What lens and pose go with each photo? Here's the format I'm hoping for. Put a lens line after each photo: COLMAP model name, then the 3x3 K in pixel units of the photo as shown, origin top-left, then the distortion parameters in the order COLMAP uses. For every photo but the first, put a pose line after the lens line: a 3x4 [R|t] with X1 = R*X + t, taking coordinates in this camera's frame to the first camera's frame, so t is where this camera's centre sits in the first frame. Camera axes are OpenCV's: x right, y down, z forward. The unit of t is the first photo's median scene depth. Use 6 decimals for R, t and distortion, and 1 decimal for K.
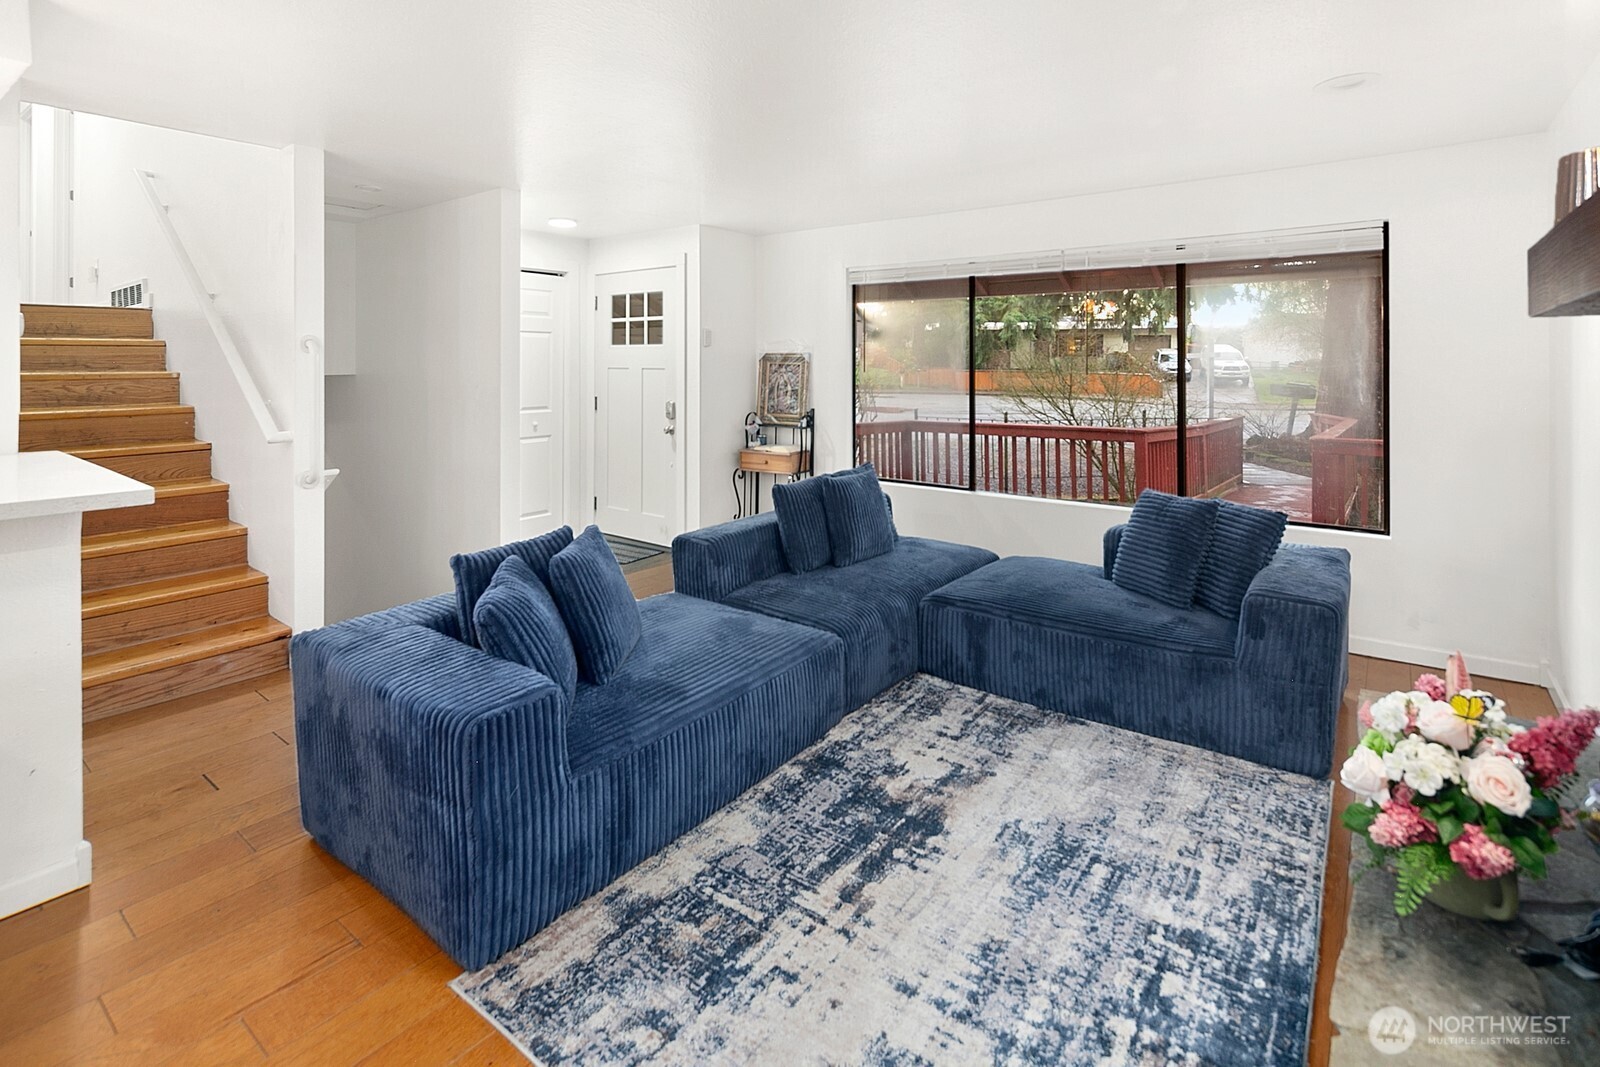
lens RADIAL K [[772.0, 0, 800.5], [0, 772.0, 360.0], [0, 0, 1]] dist [0.007814, -0.003407]
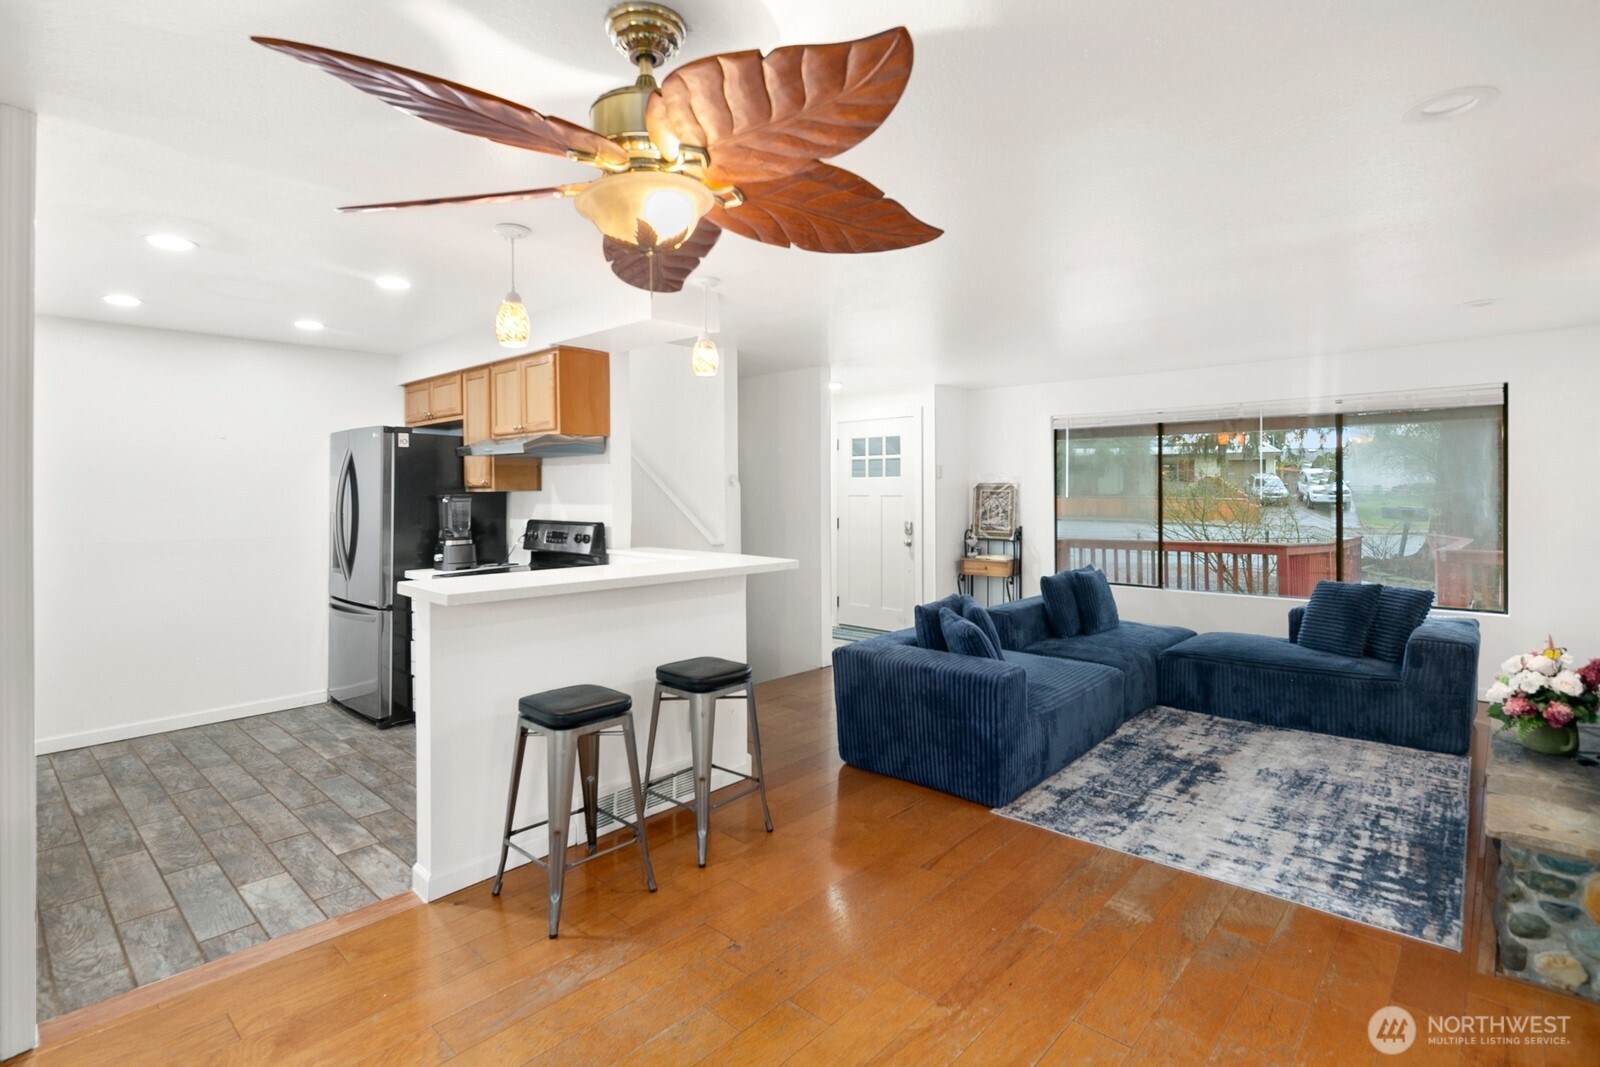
lens RADIAL K [[772.0, 0, 800.8], [0, 772.0, 493.3], [0, 0, 1]] dist [0.007814, -0.003407]
pose [[0.996376, -0.005149, -0.084901, -0.490282], [0.005829, 0.999953, 0.007757, -0.007610], [0.084857, -0.008224, 0.996359, -0.626043]]
